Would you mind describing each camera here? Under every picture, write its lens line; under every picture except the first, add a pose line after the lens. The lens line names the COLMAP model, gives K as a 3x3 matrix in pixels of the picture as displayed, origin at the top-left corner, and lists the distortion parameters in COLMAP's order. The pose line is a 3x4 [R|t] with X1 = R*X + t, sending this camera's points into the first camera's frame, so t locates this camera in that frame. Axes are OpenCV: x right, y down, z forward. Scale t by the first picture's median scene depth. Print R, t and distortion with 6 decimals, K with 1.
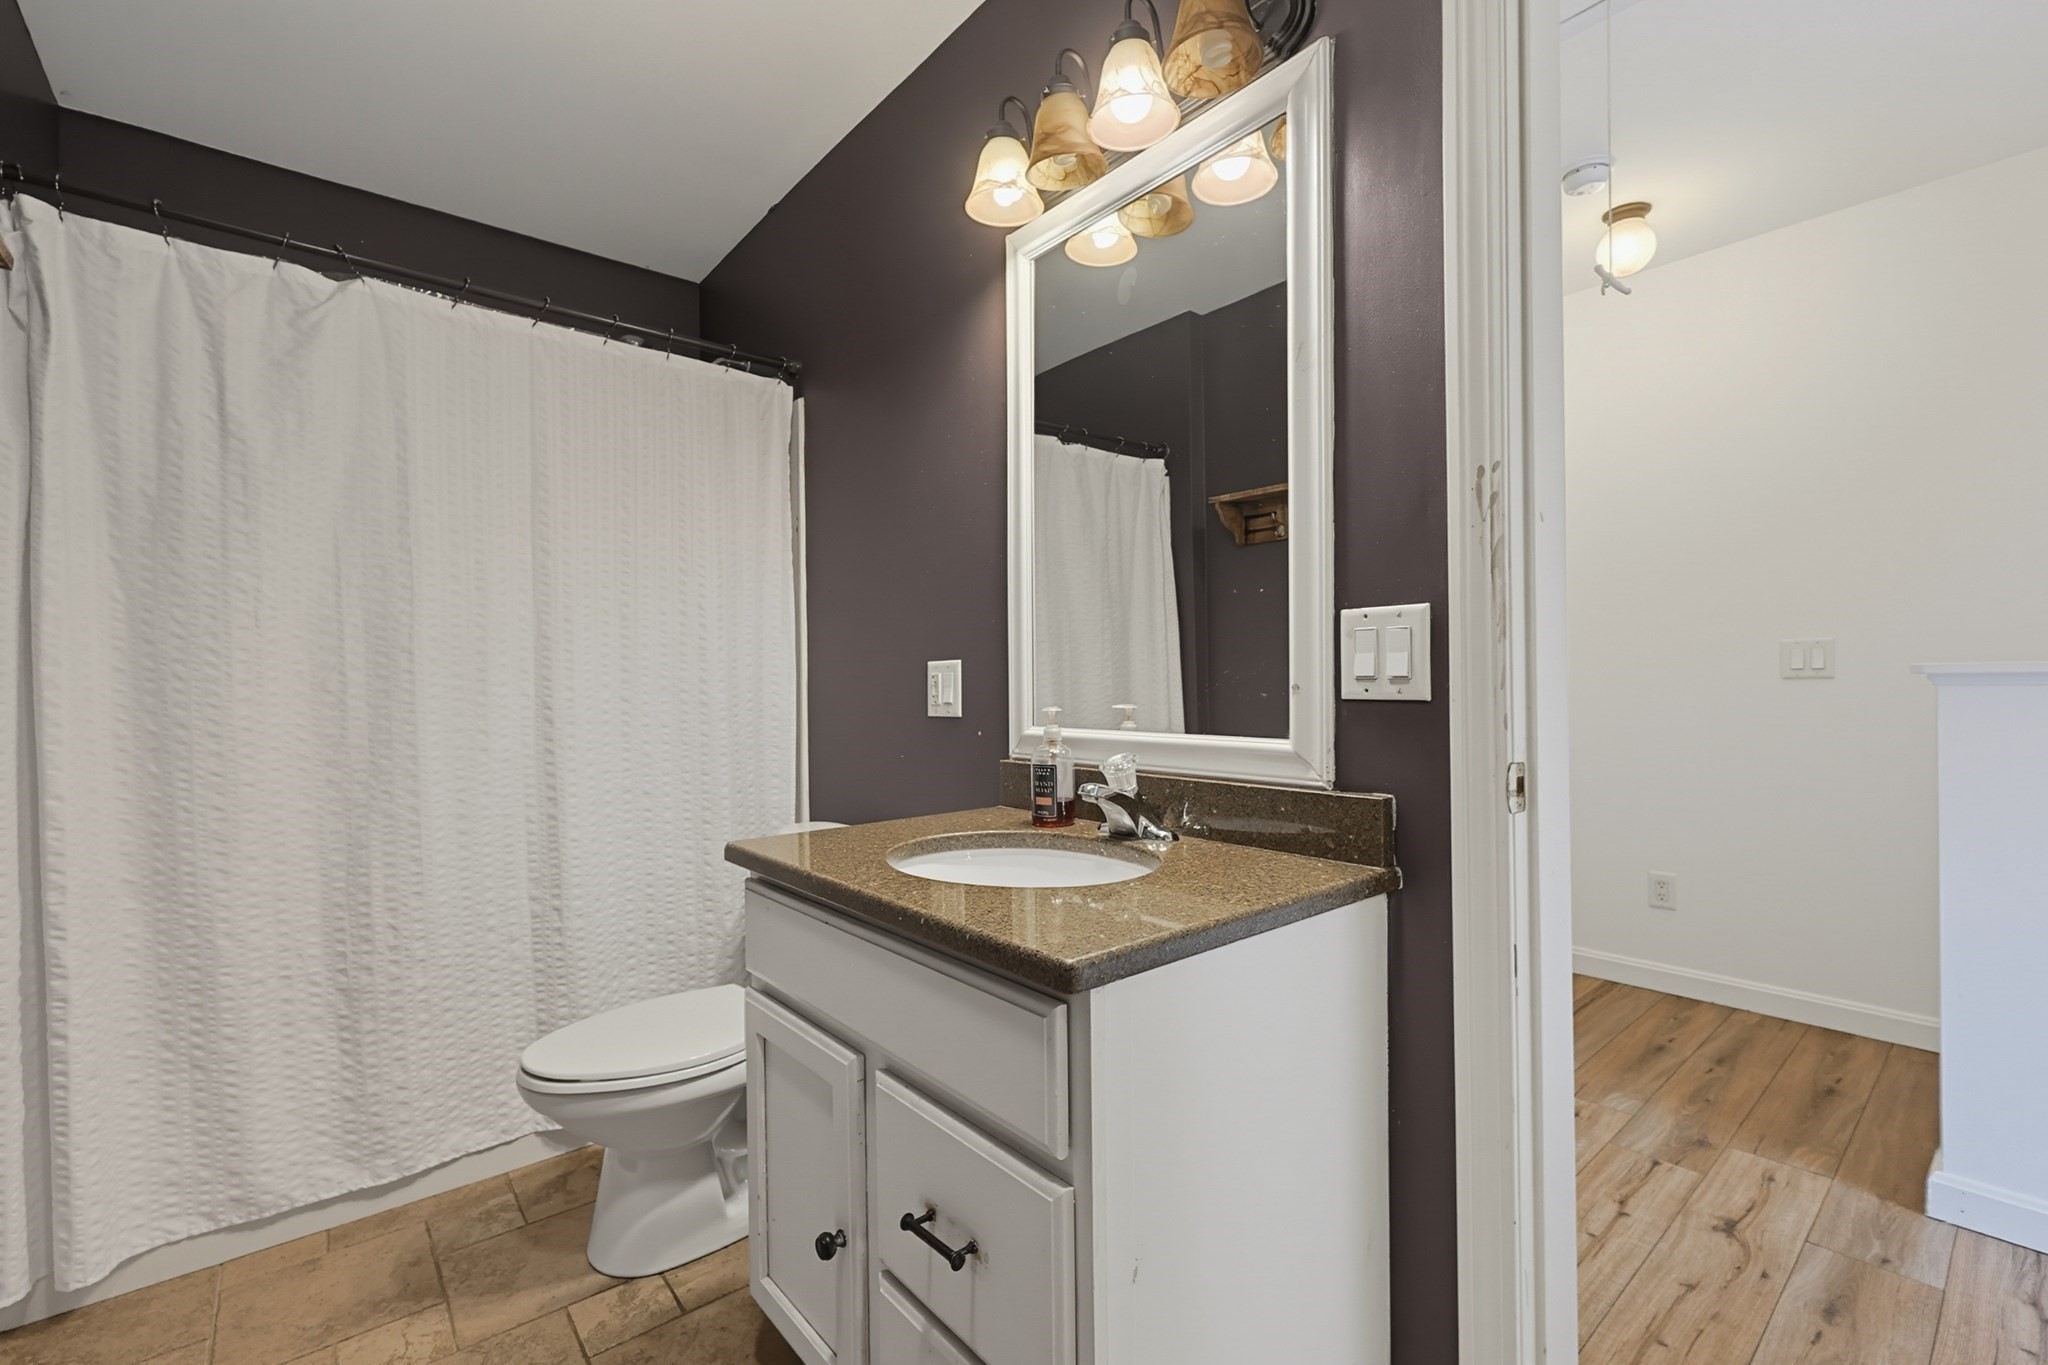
lens RADIAL K [[884.1, 0, 1040.8], [0, 884.1, 680.4], [0, 0, 1]] dist [-0.001953, 0.000052]
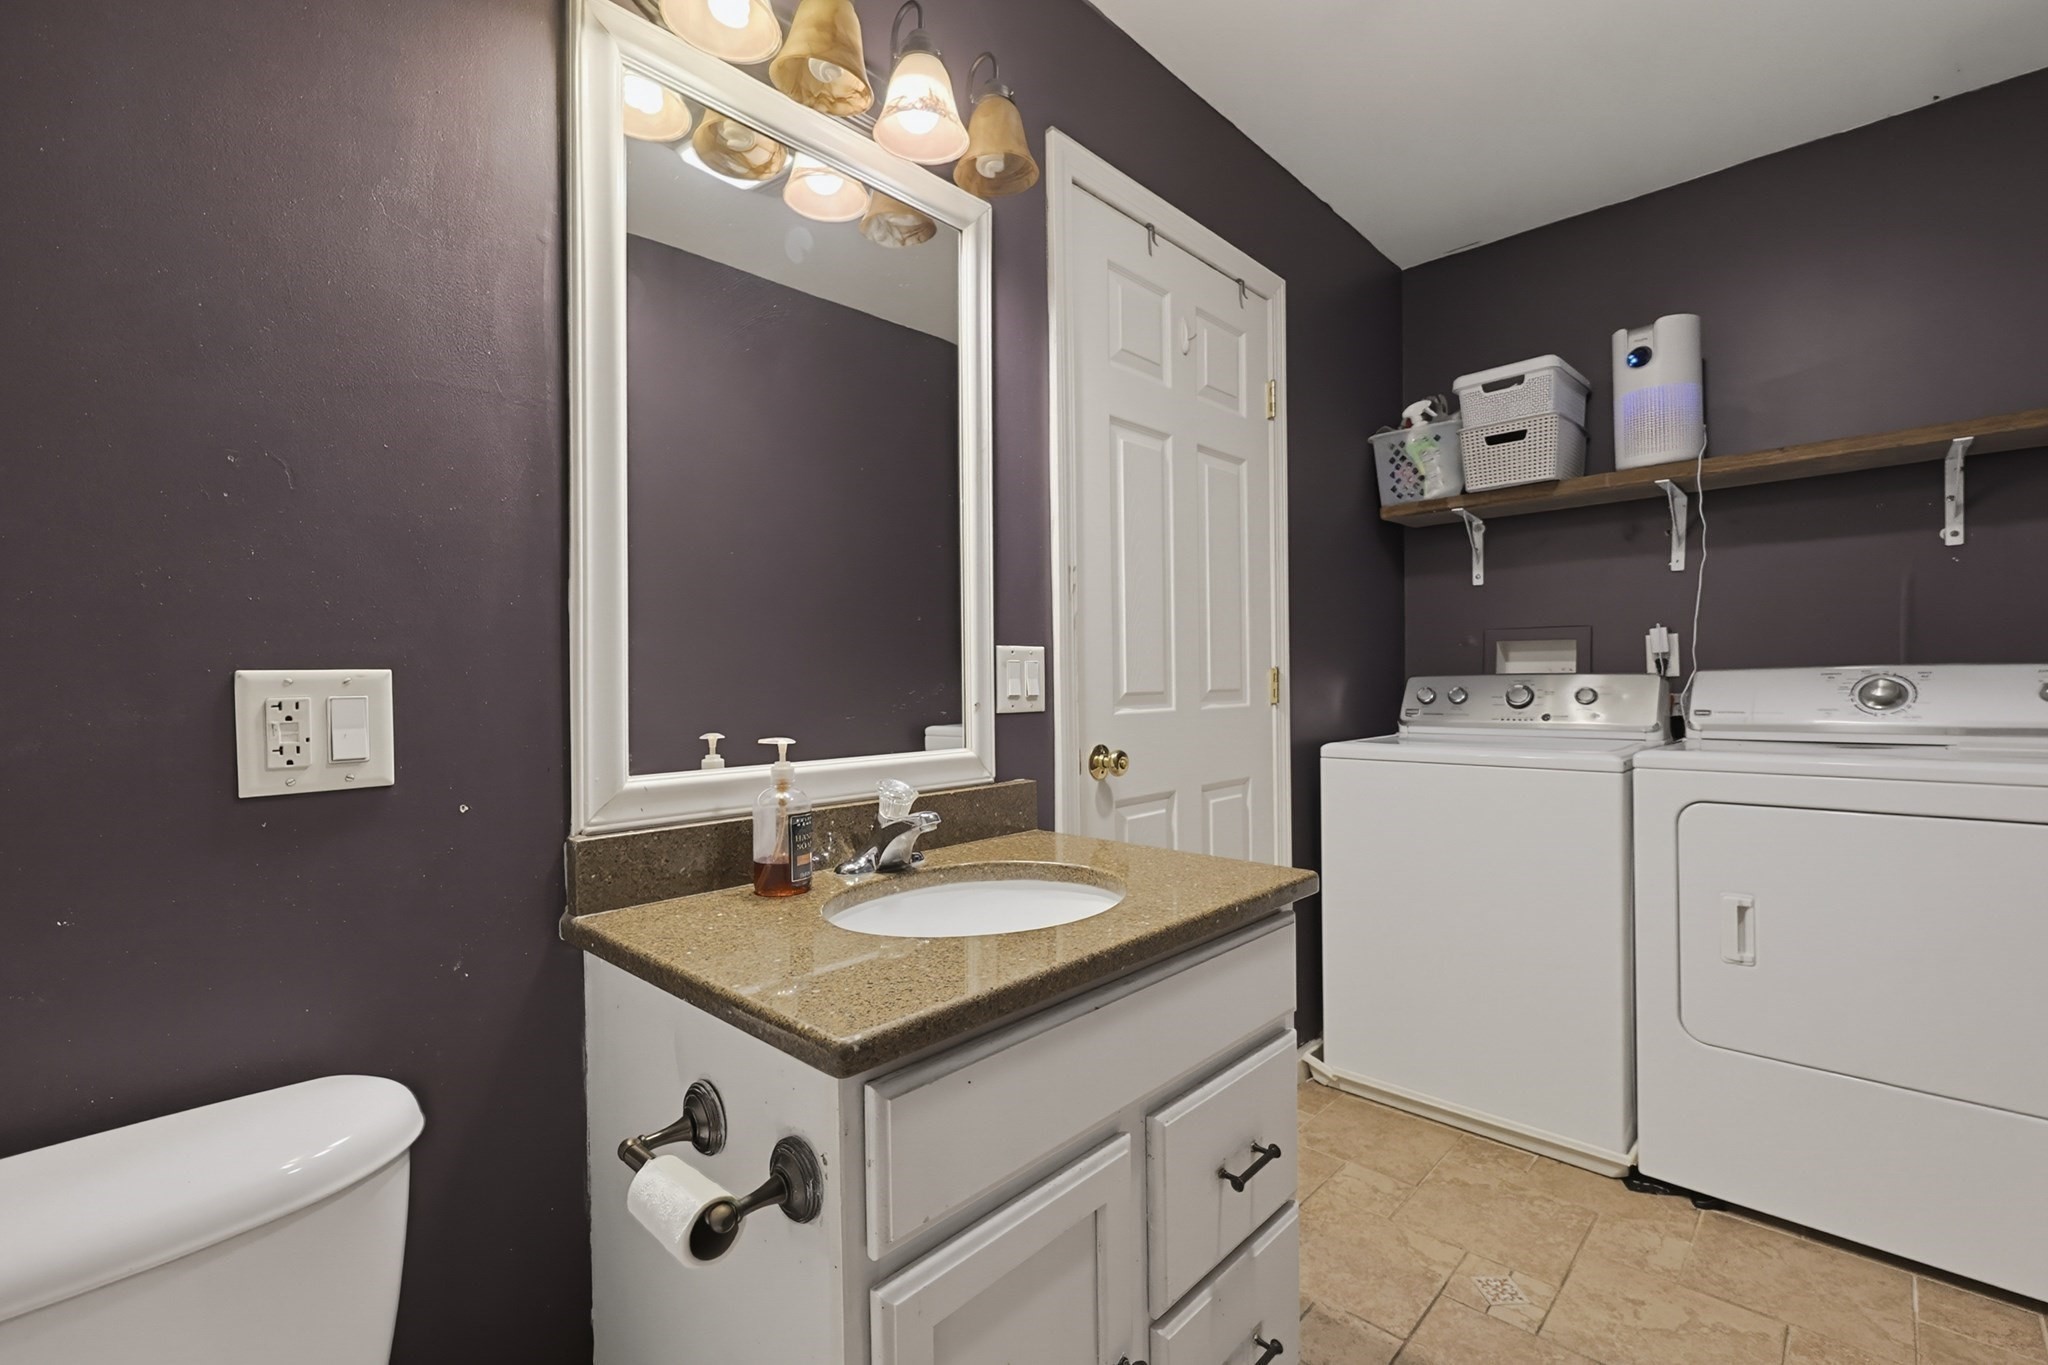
lens RADIAL K [[884.1, 0, 1040.8], [0, 884.1, 680.4], [0, 0, 1]] dist [-0.001953, 0.000052]
pose [[-0.113440, 0.013575, 0.993452, -0.997874], [0.011783, 0.999855, -0.012317, -0.011235], [-0.993475, 0.010309, -0.113583, 1.099283]]
